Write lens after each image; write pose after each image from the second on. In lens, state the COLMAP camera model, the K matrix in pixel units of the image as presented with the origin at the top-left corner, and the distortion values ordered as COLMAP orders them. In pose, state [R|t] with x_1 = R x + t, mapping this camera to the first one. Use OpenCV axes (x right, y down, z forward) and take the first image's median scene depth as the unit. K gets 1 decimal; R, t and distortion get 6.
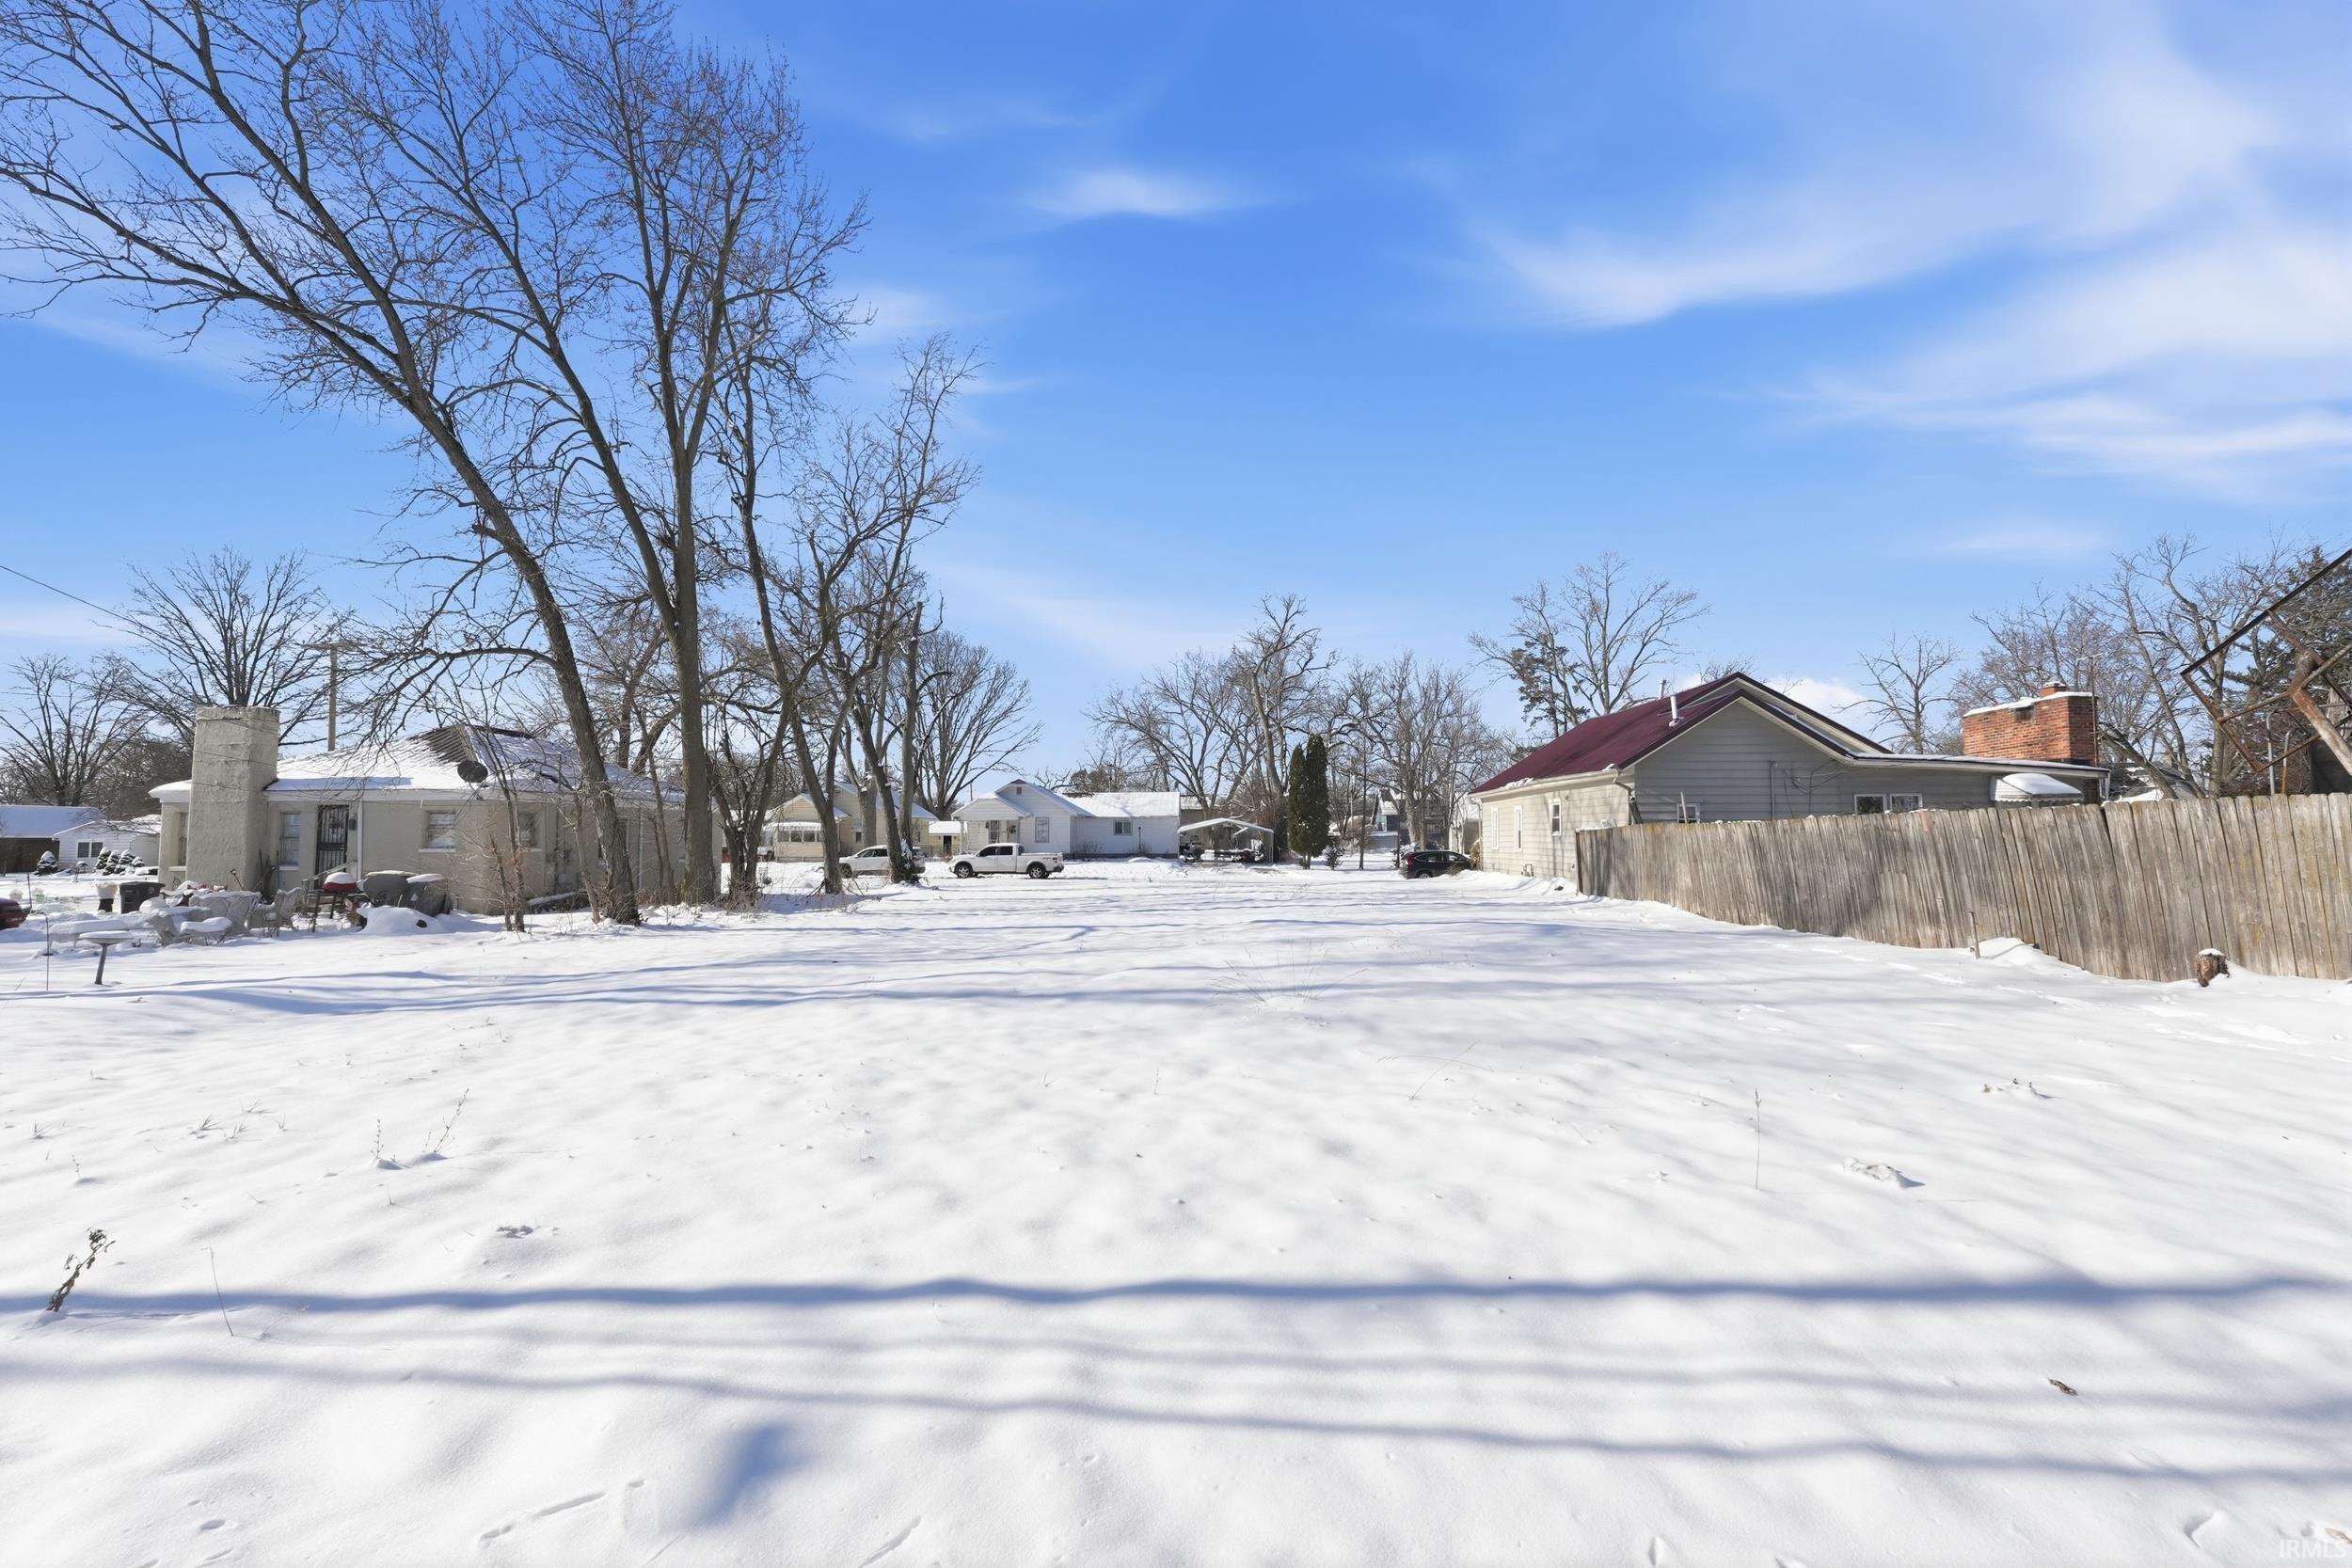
lens RADIAL K [[986.4, 0, 1178.3], [0, 986.4, 777.1], [0, 0, 1]] dist [0.000485, 0.000048]
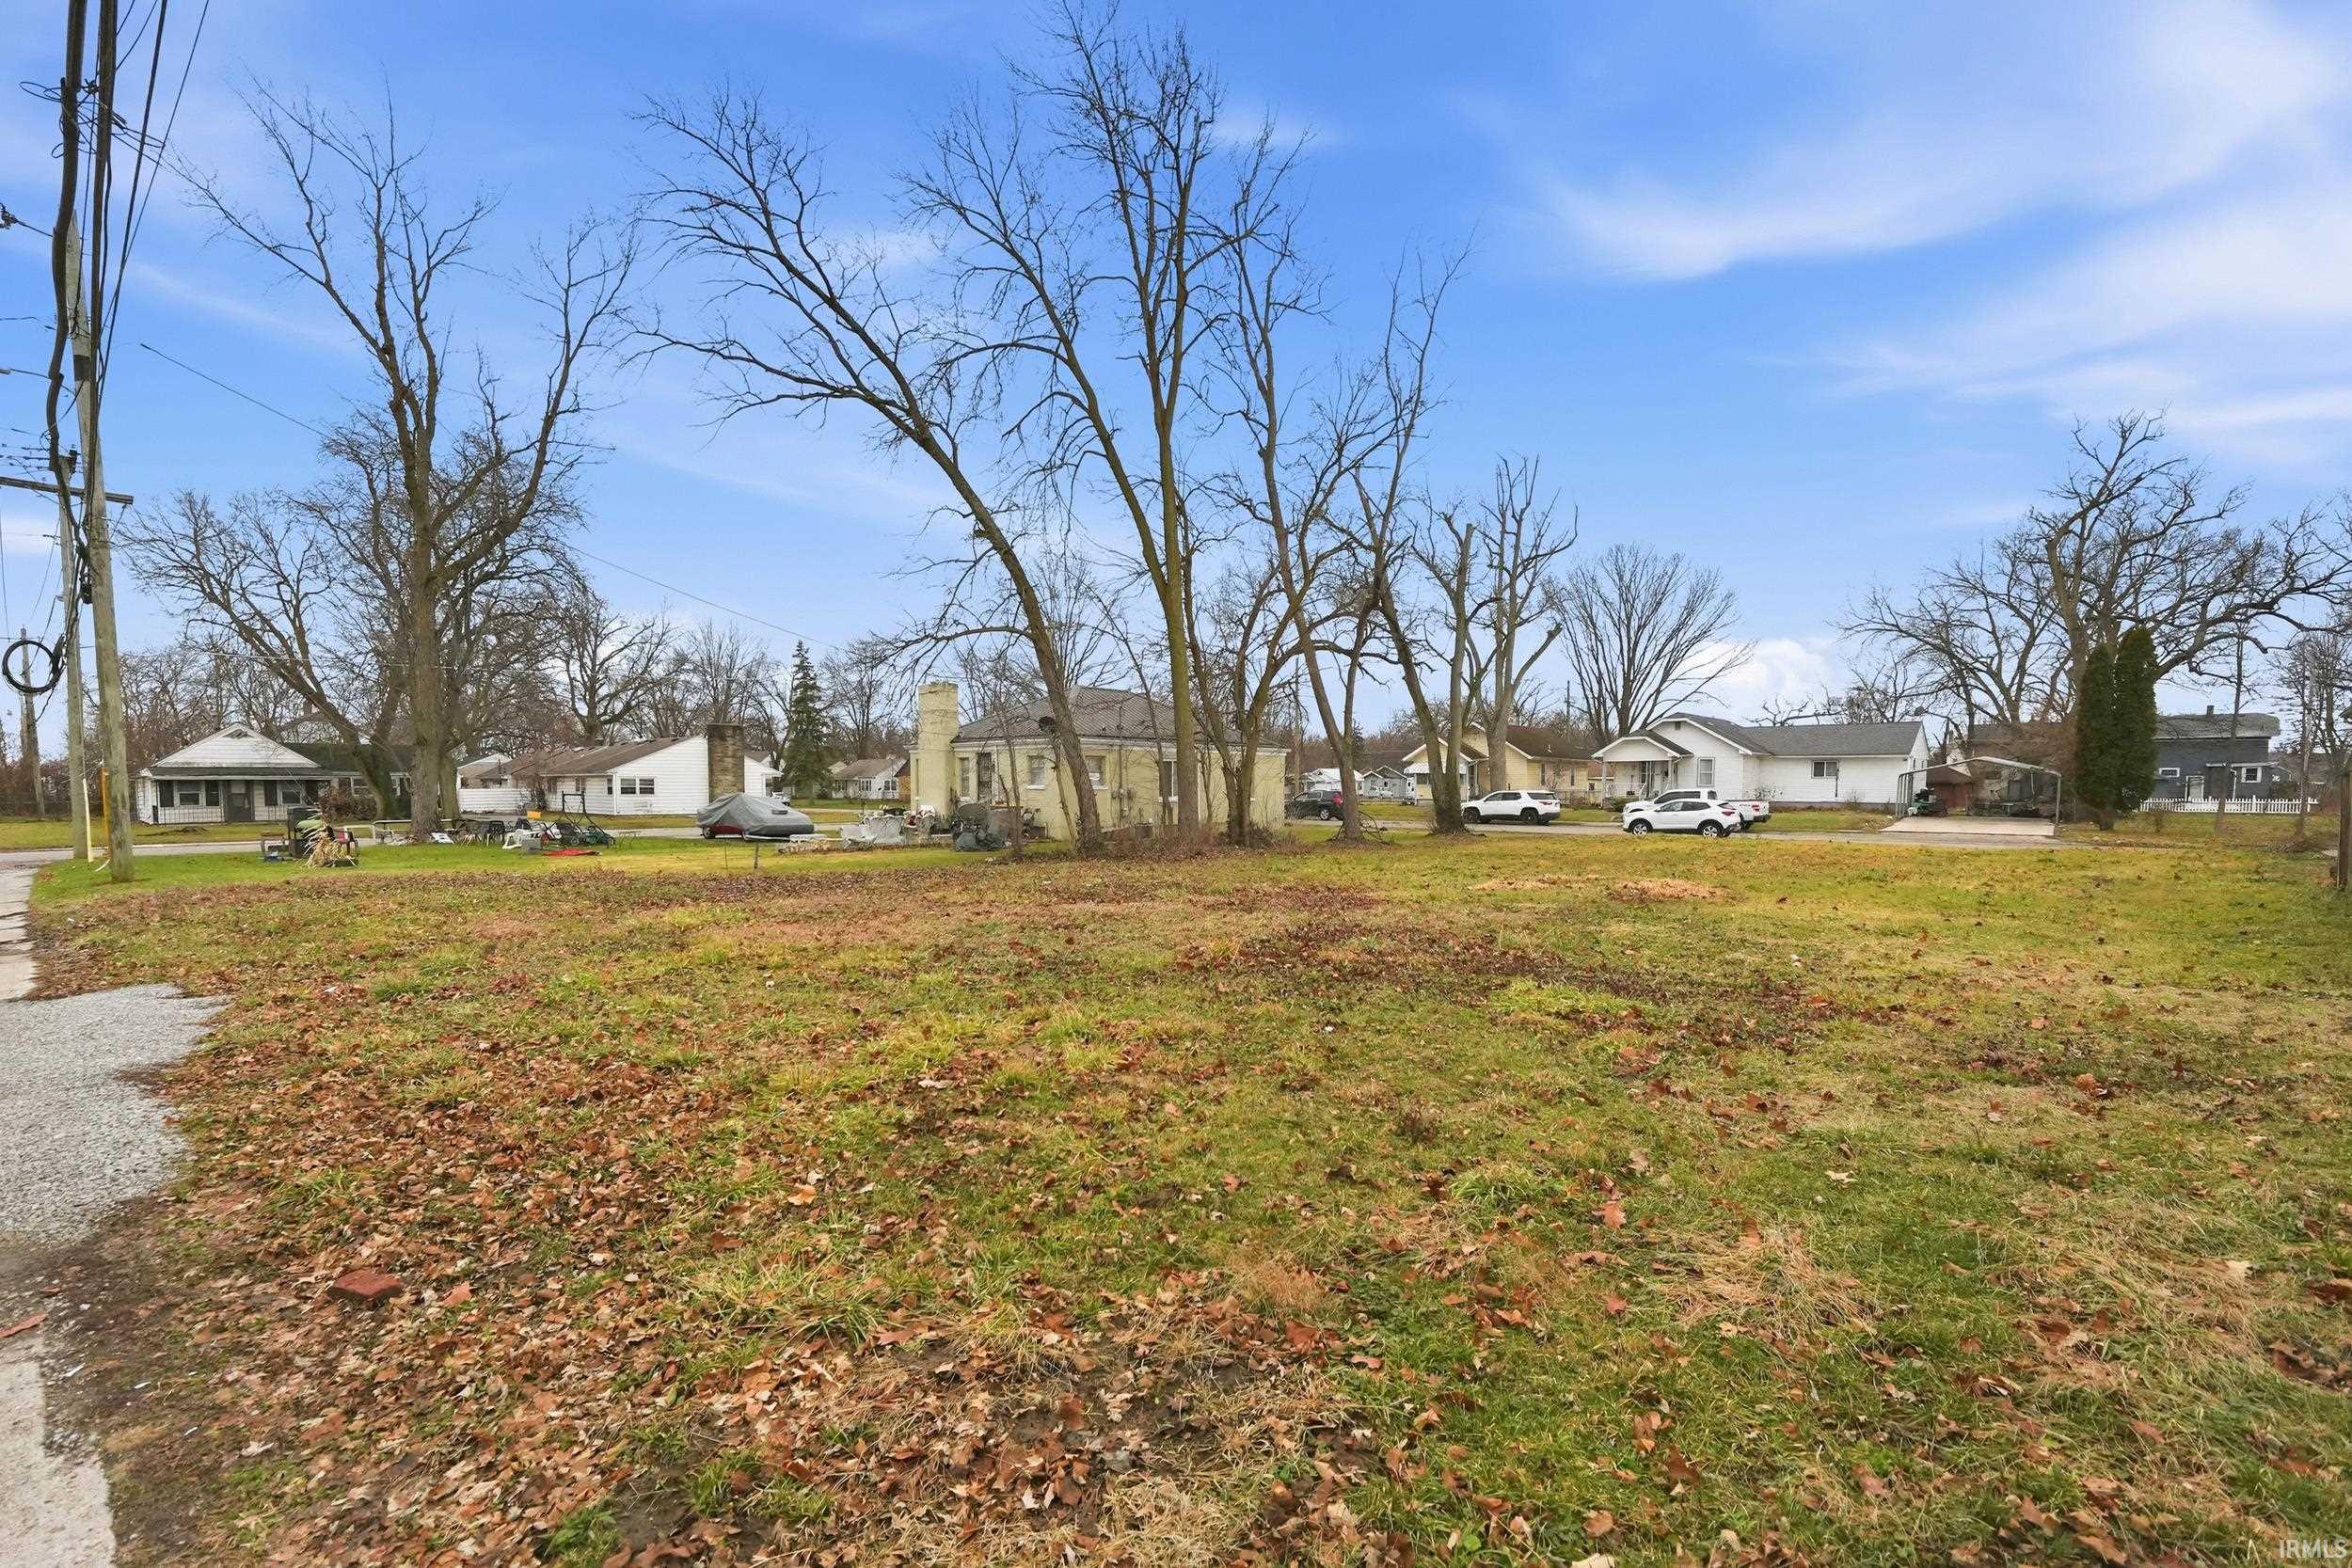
lens RADIAL K [[1048.9, 0, 1180.5], [0, 1048.9, 857.5], [0, 0, 1]] dist [-0.000284, -0.000249]
pose [[0.766496, 0.051431, -0.640187, 0.257912], [0.034628, 0.992029, 0.121158, 0.006178], [0.641315, -0.115036, 0.758605, 0.062248]]
